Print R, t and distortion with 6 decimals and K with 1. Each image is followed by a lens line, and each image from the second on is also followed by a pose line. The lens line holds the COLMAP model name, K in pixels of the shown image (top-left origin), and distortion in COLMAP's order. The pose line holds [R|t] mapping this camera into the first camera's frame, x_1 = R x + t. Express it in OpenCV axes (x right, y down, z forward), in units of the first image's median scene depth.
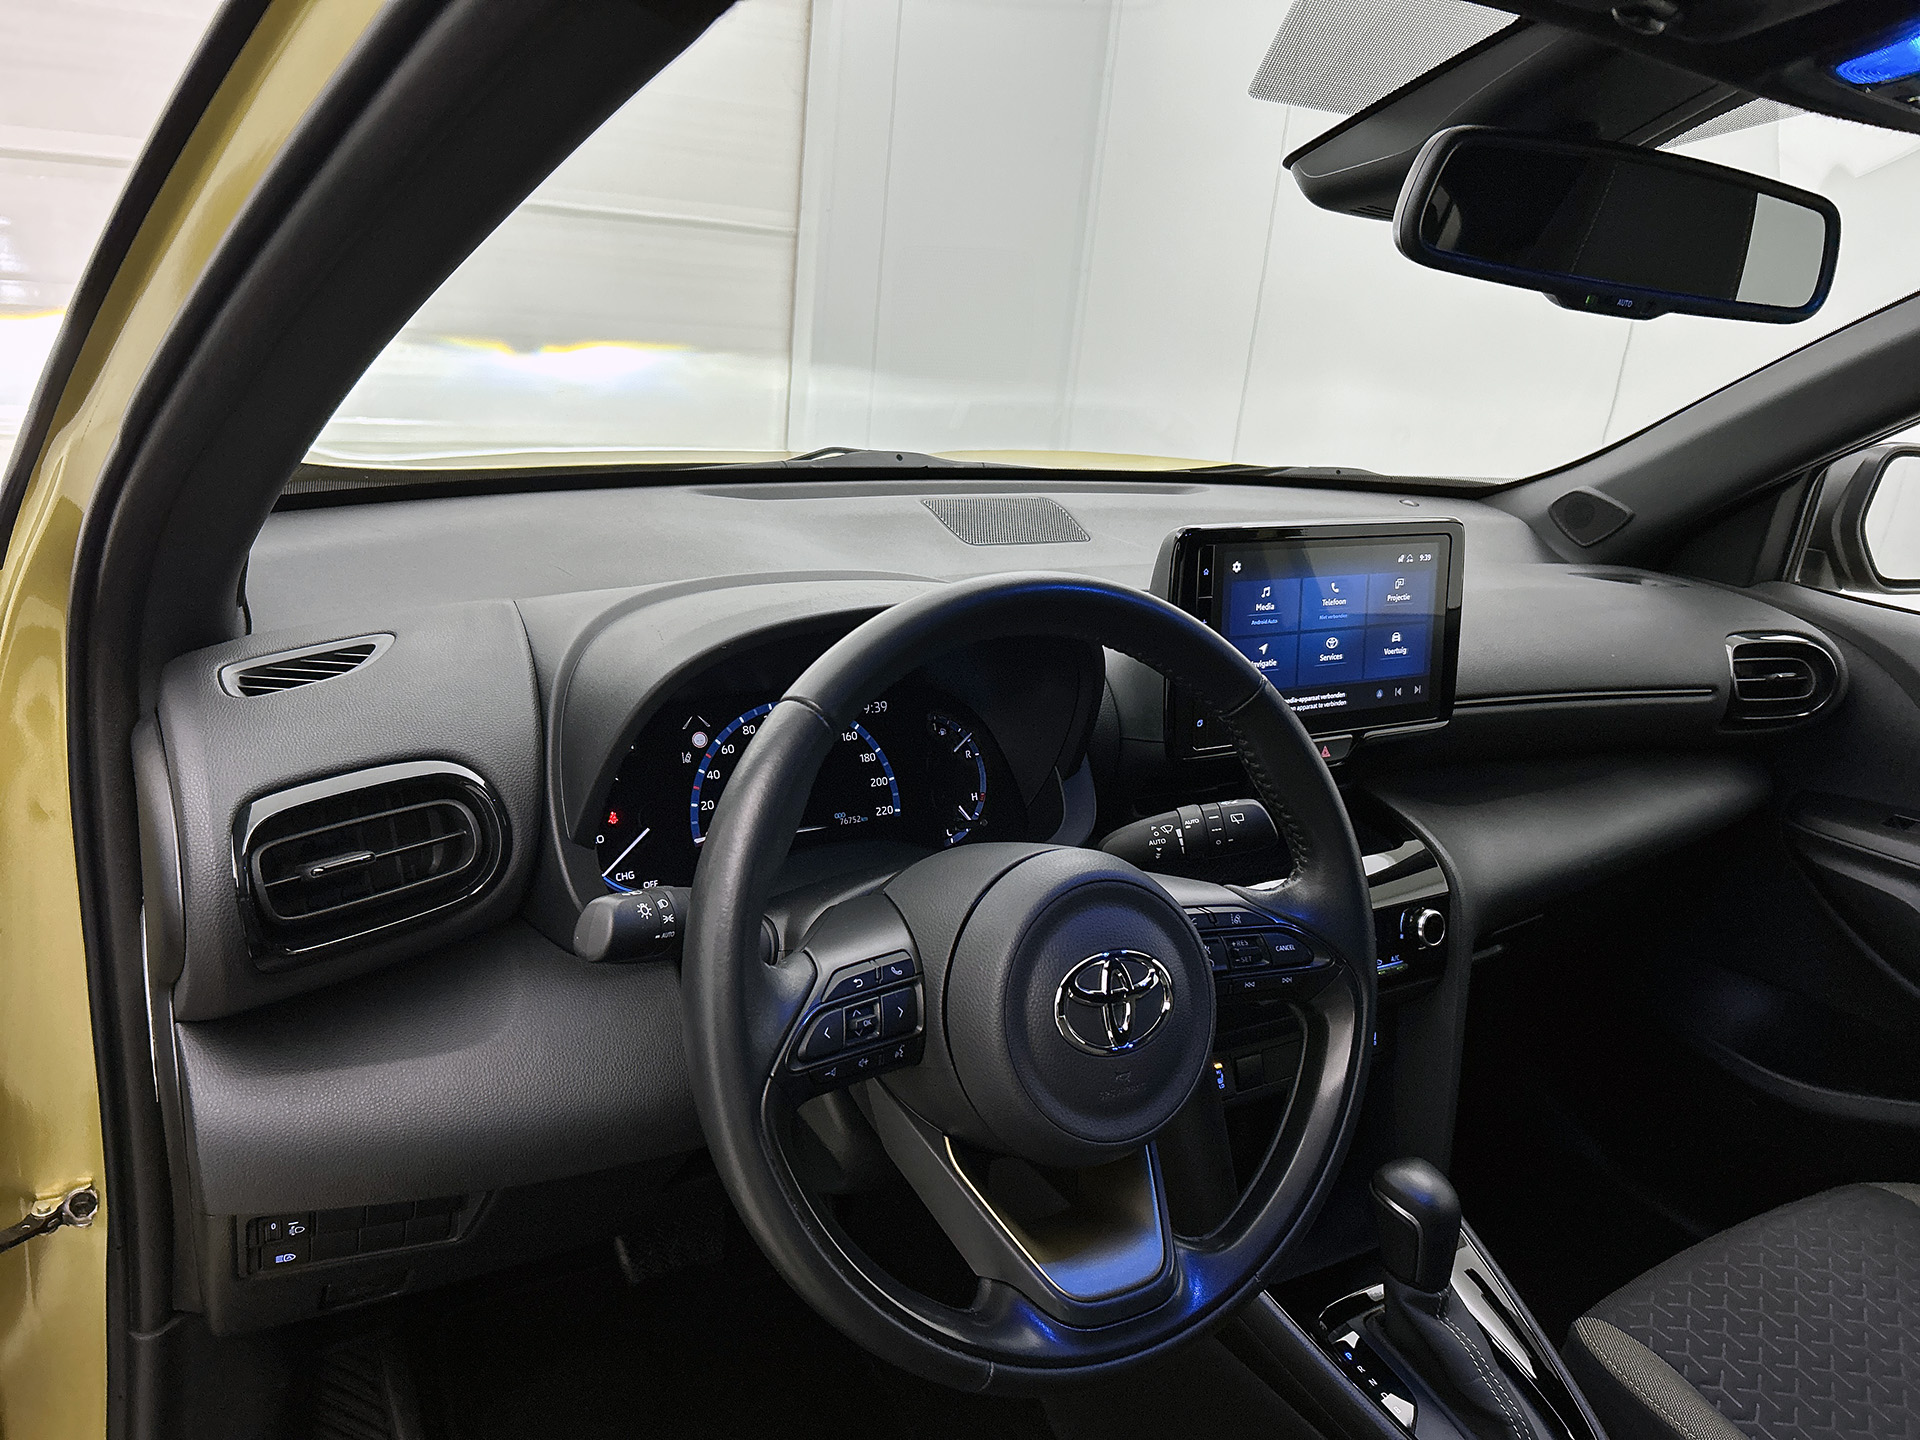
lens RADIAL K [[1505.8, 0, 979.1], [0, 1505.8, 702.8], [0, 0, 1]] dist [0.056967, -0.051342]
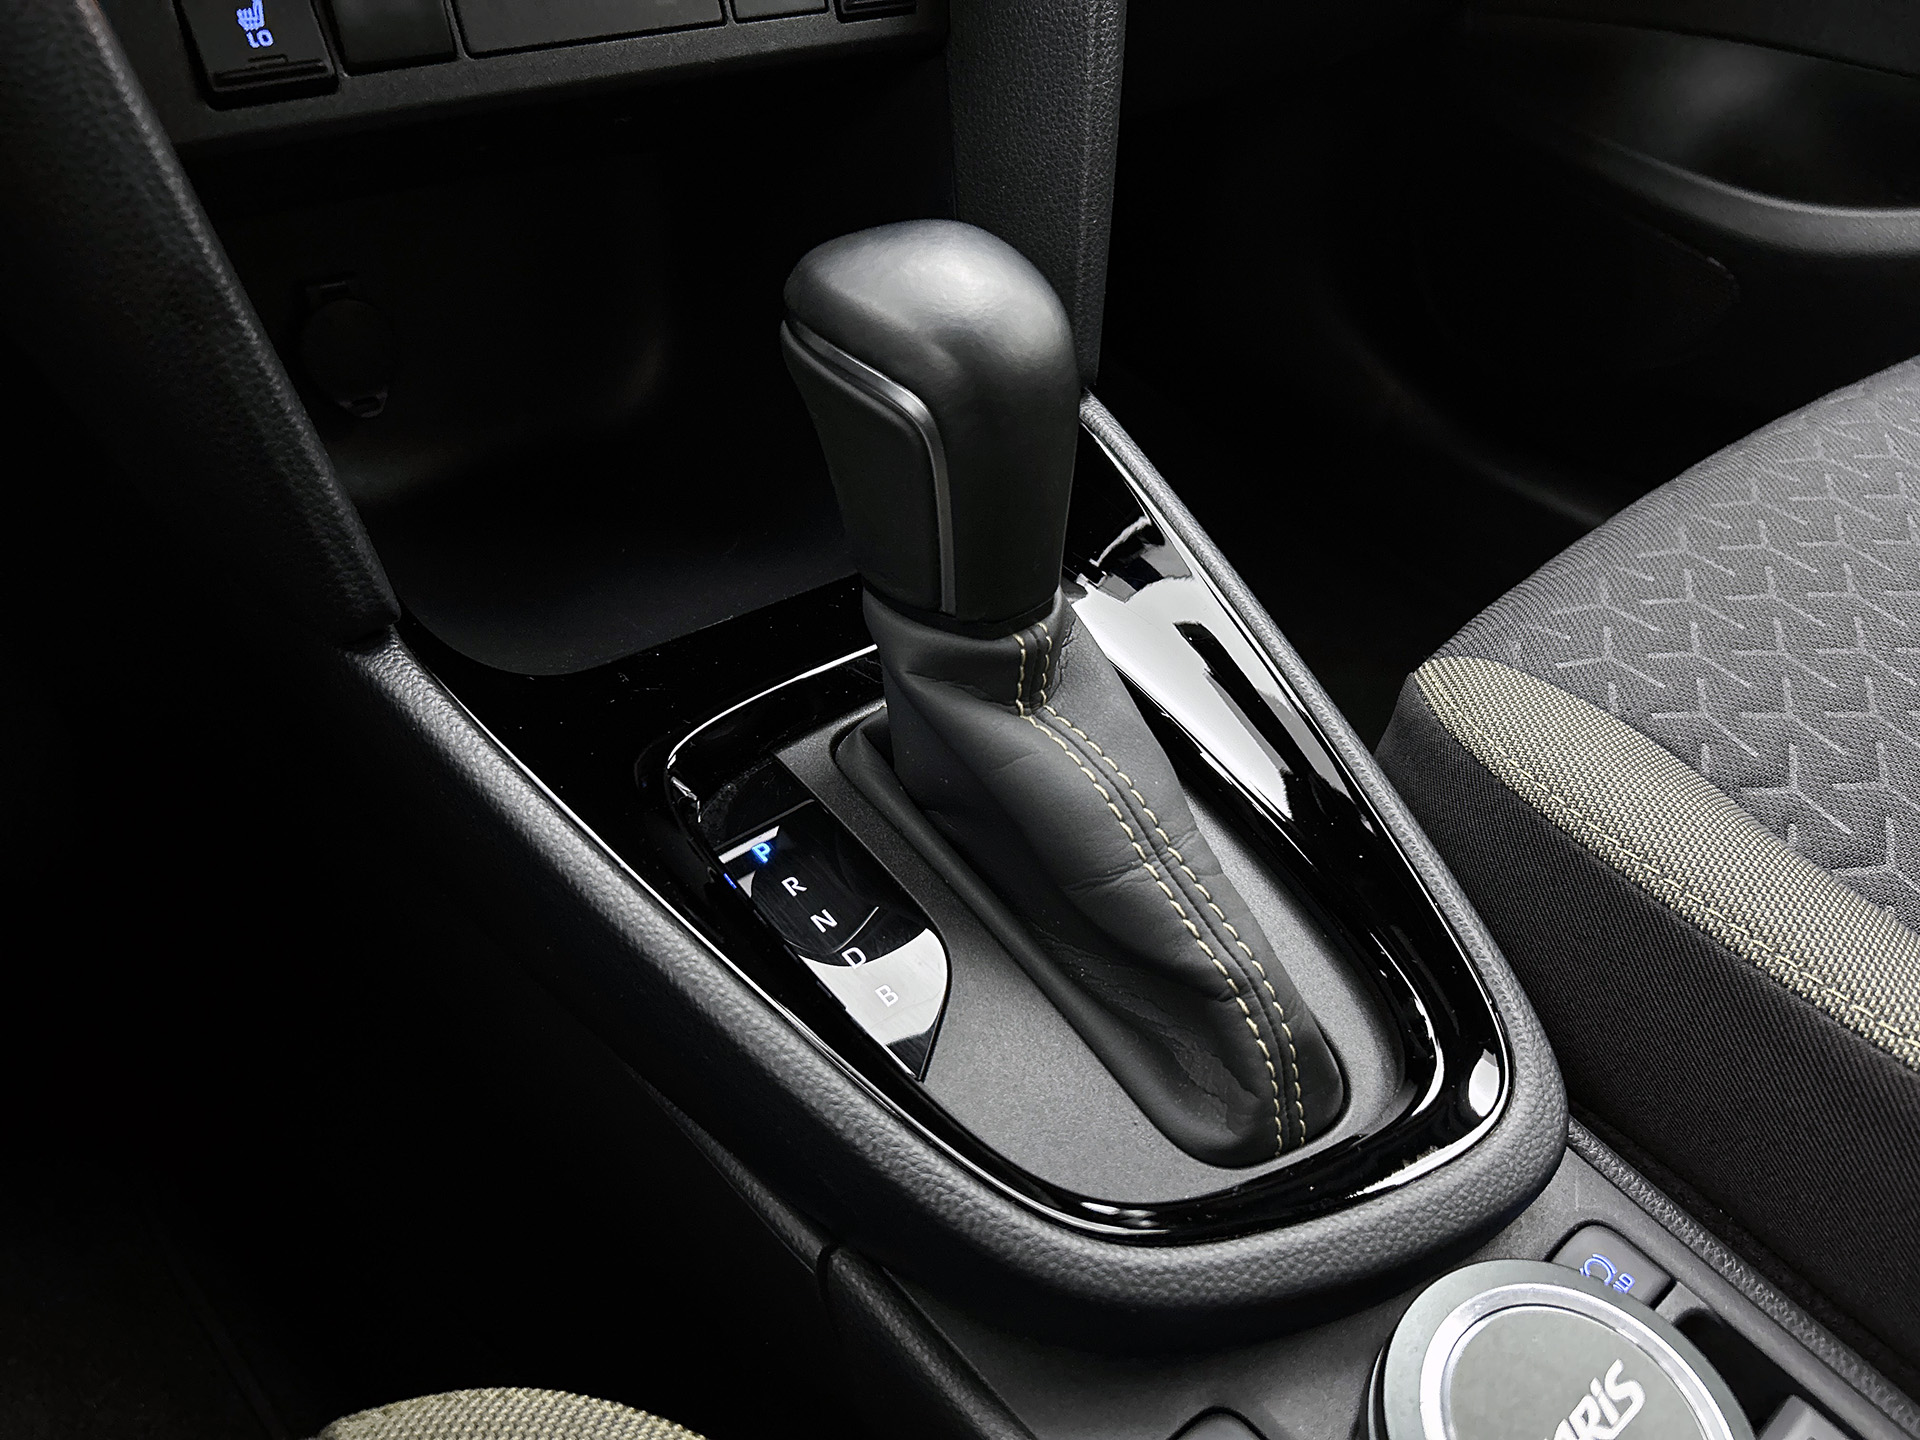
lens RADIAL K [[1505.8, 0, 977.1], [0, 1505.8, 727.9], [0, 0, 1]] dist [0.056967, -0.051342]
pose [[0.989274, -0.114281, 0.090981, 0.253254], [0.071988, 0.923373, 0.377095, 0.276371], [-0.127104, -0.366501, 0.921695, 0.679962]]
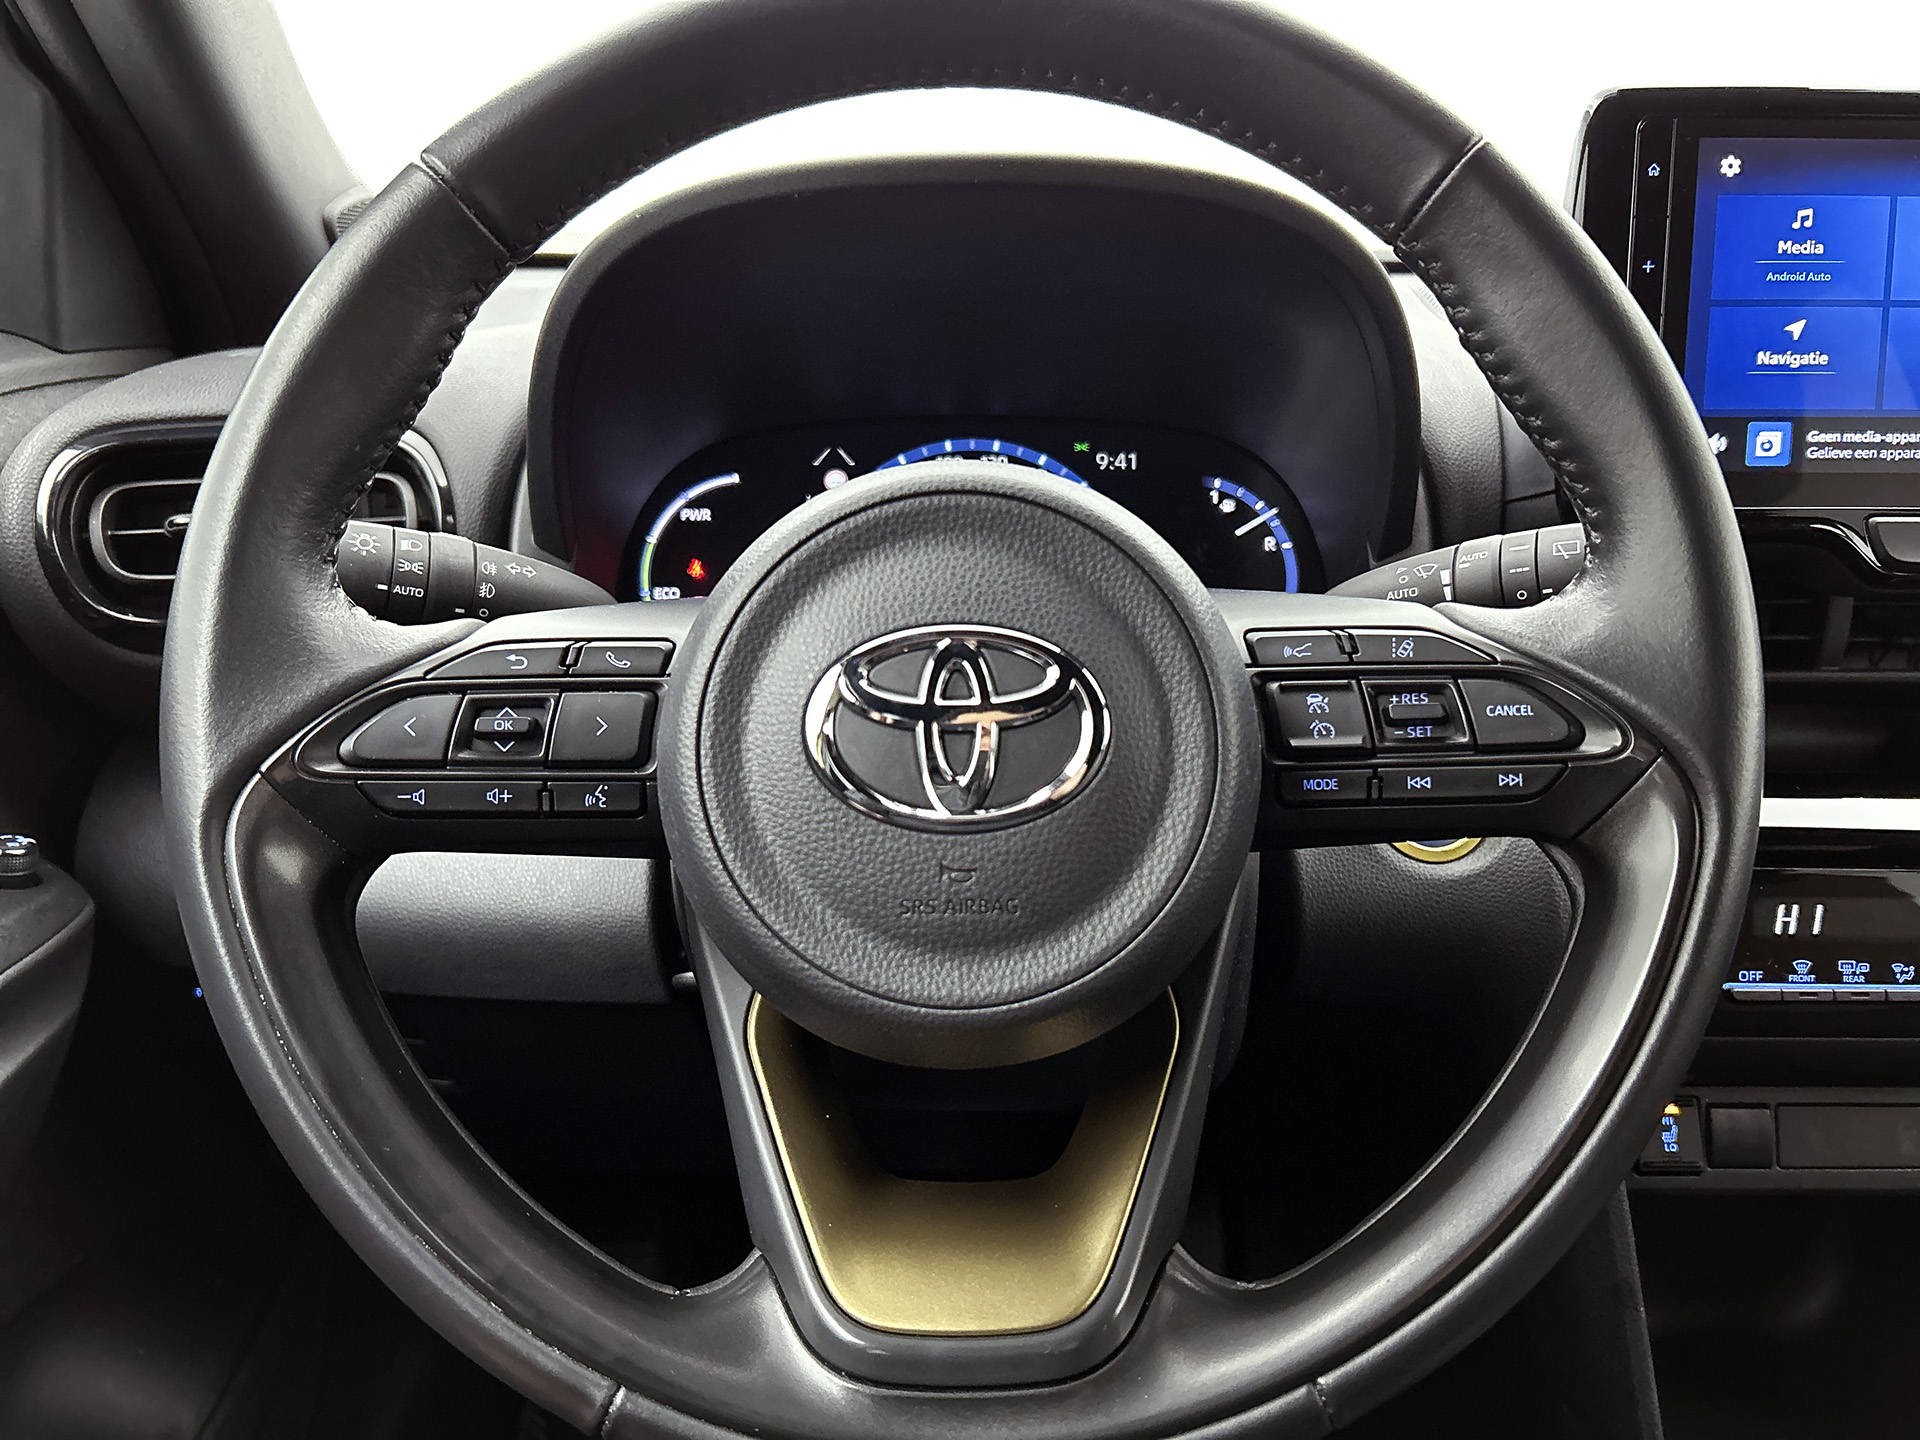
lens RADIAL K [[1505.8, 0, 960.9], [0, 1505.8, 717.4], [0, 0, 1]] dist [0.056967, -0.051342]
pose [[0.848303, 0.055731, -0.526569, 0.224705], [-0.089215, 0.995272, -0.038389, 0.143741], [0.521940, 0.079544, 0.849265, 0.391596]]
